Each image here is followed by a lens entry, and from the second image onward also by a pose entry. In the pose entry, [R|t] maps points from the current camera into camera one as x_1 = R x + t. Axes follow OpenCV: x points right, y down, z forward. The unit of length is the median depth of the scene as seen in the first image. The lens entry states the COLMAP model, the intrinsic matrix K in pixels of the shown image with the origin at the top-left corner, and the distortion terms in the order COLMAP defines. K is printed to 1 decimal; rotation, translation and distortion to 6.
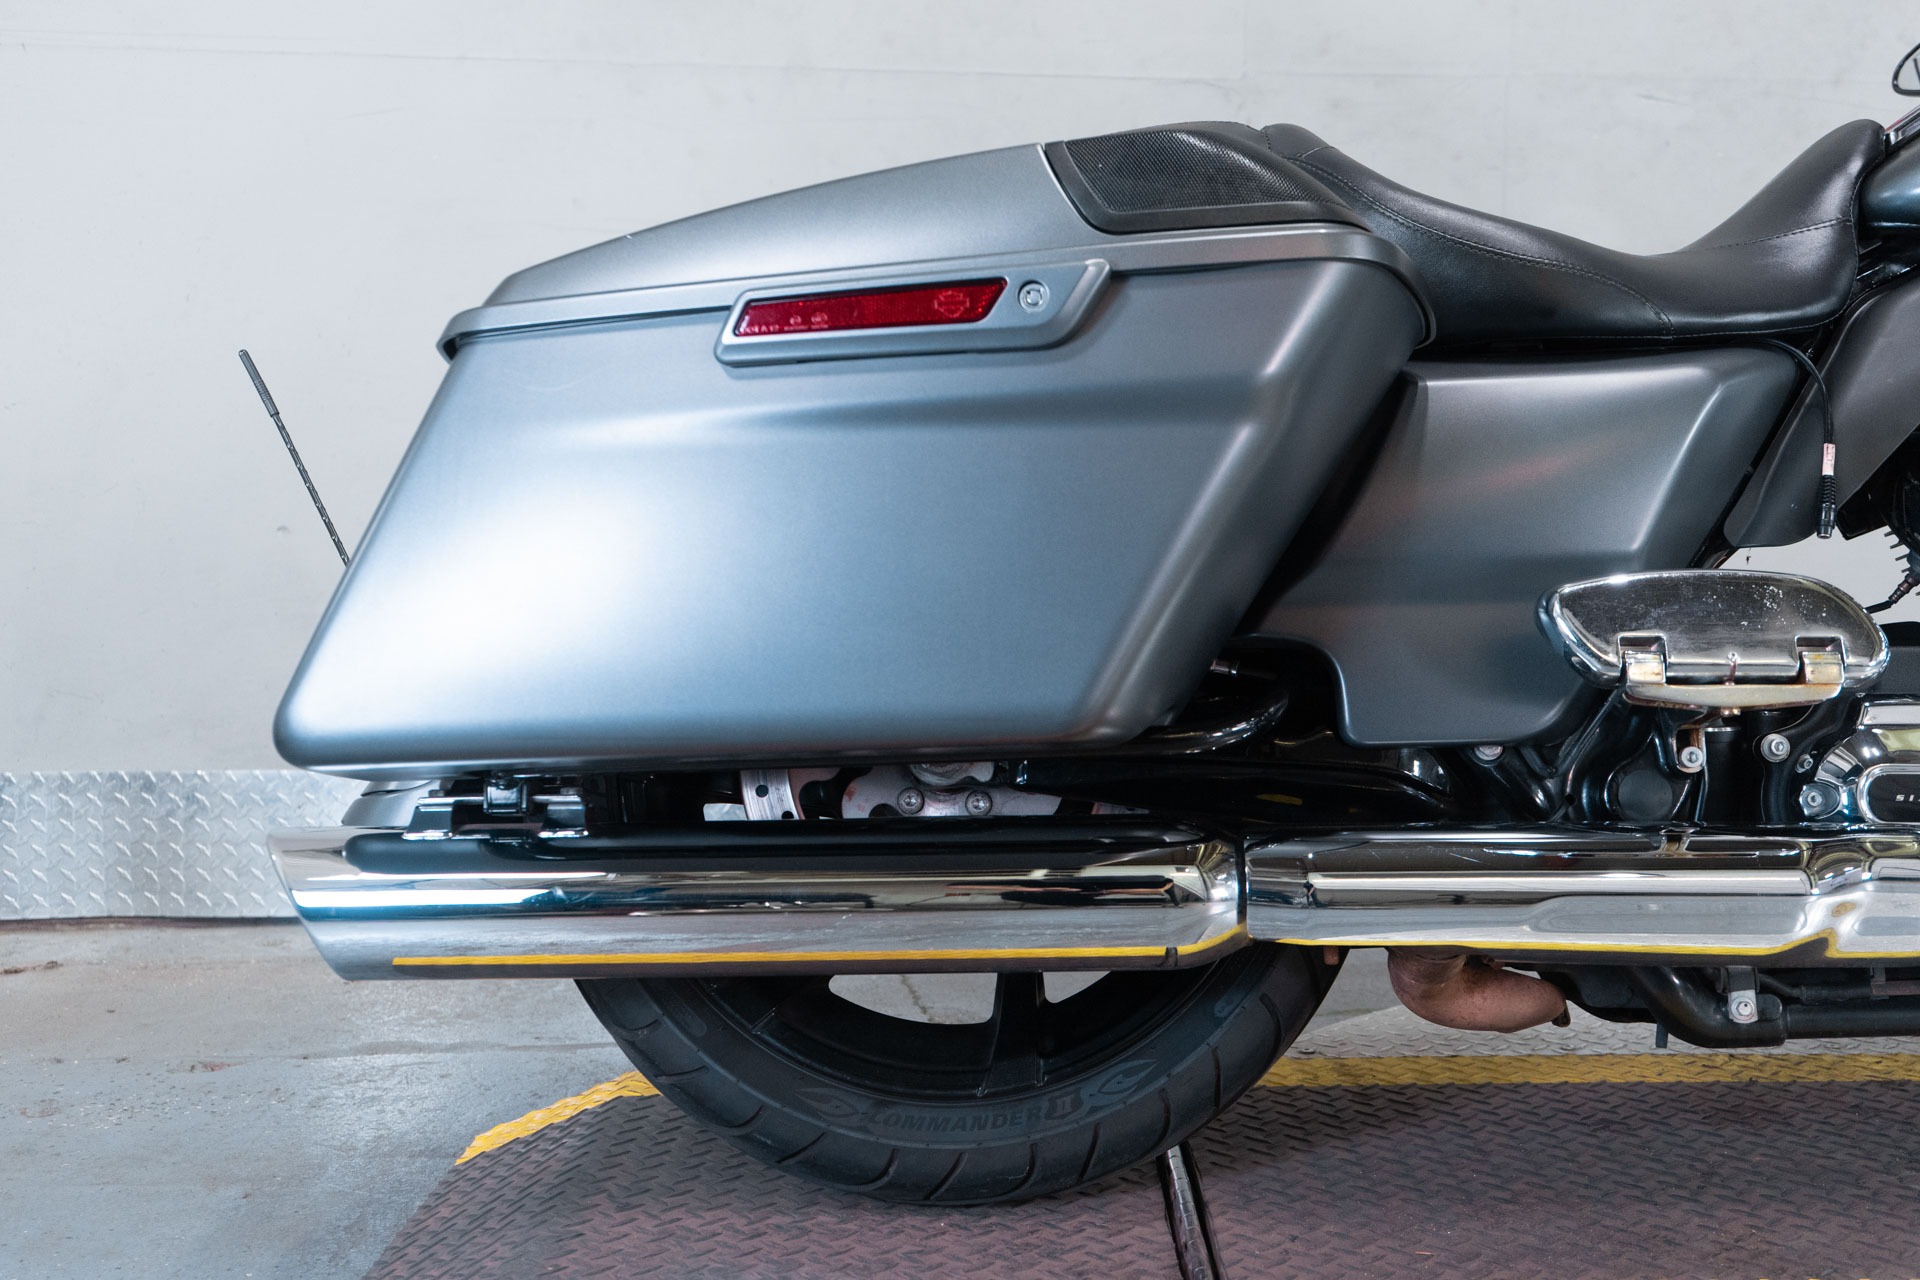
lens RADIAL K [[2171.8, 0, 972.2], [0, 2171.8, 632.0], [0, 0, 1]] dist [0.024036, 0.000000]
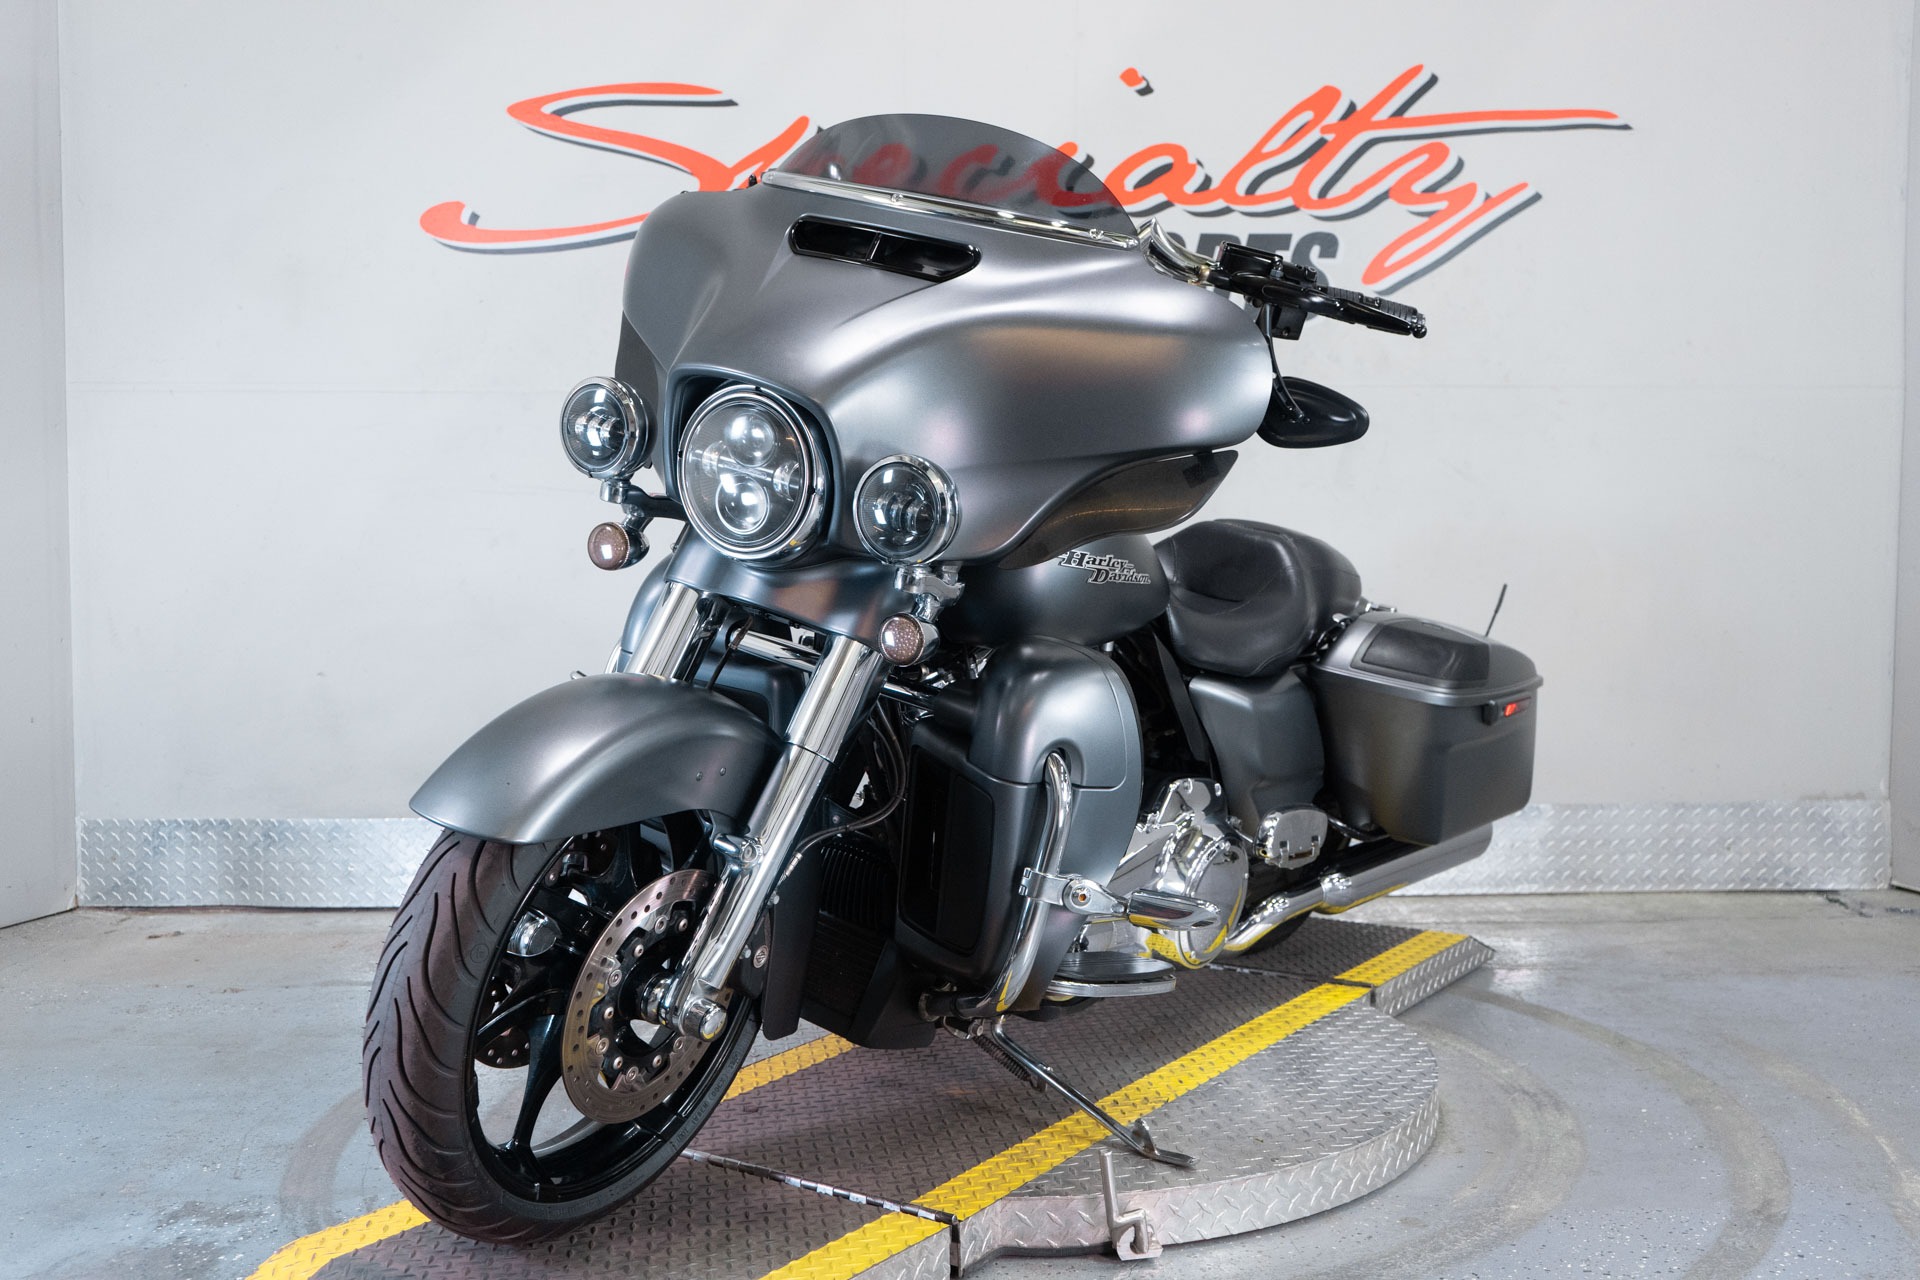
lens RADIAL K [[1942.7, 0, 960.1], [0, 1942.7, 638.7], [0, 0, 1]] dist [0.013633, 0.000000]
pose [[0.994622, 0.000466, -0.103574, 0.325399], [-0.000928, 0.999990, -0.004412, -0.068622], [0.103571, 0.004485, 0.994612, -0.431858]]
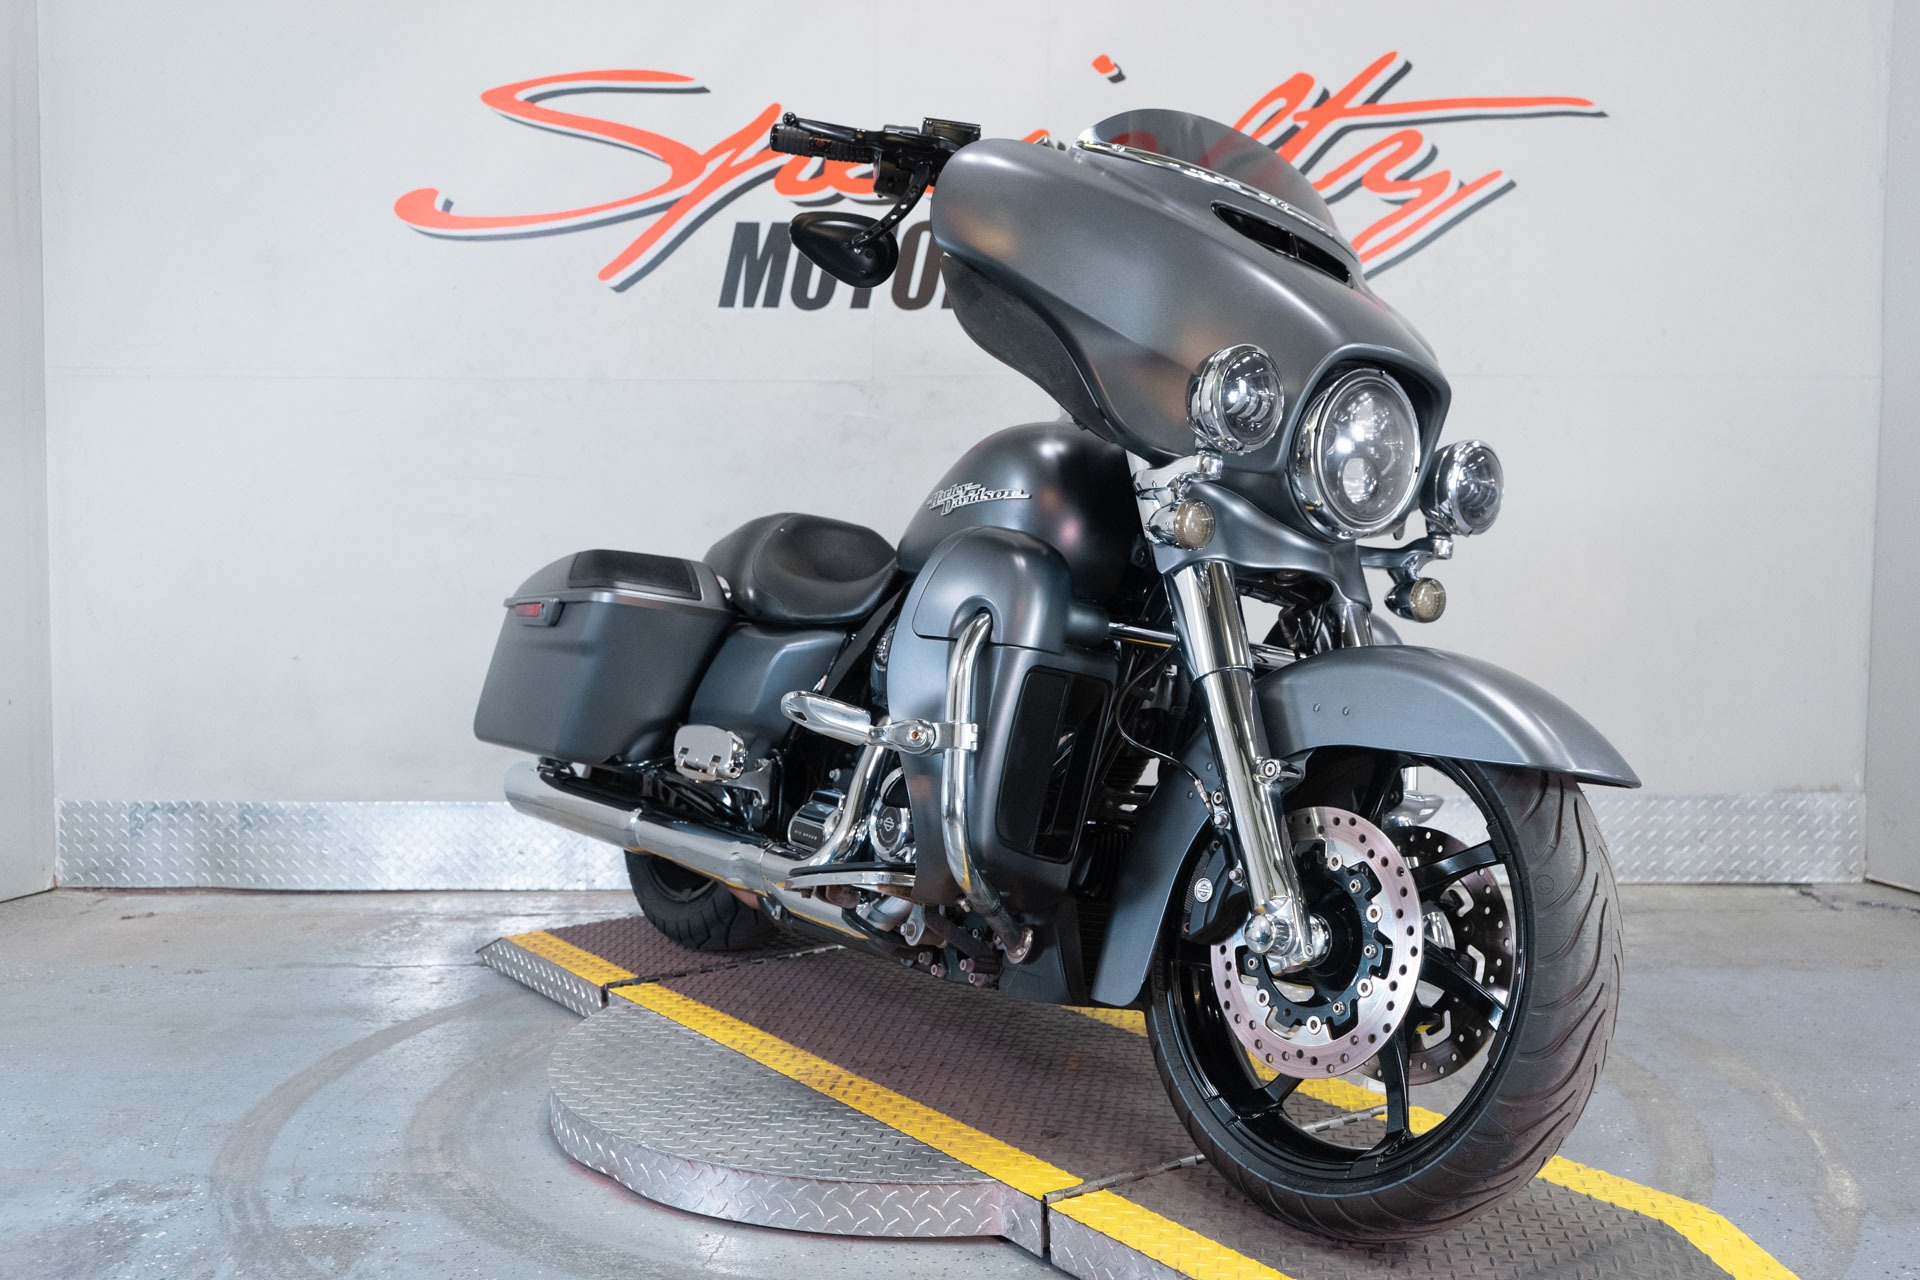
lens RADIAL K [[1942.7, 0, 957.8], [0, 1942.7, 639.0], [0, 0, 1]] dist [0.013633, 0.000000]
pose [[0.992677, 0.006181, -0.120639, 0.371834], [-0.005924, 0.999979, 0.002489, -0.069134], [0.120651, -0.001756, 0.992693, -0.428244]]
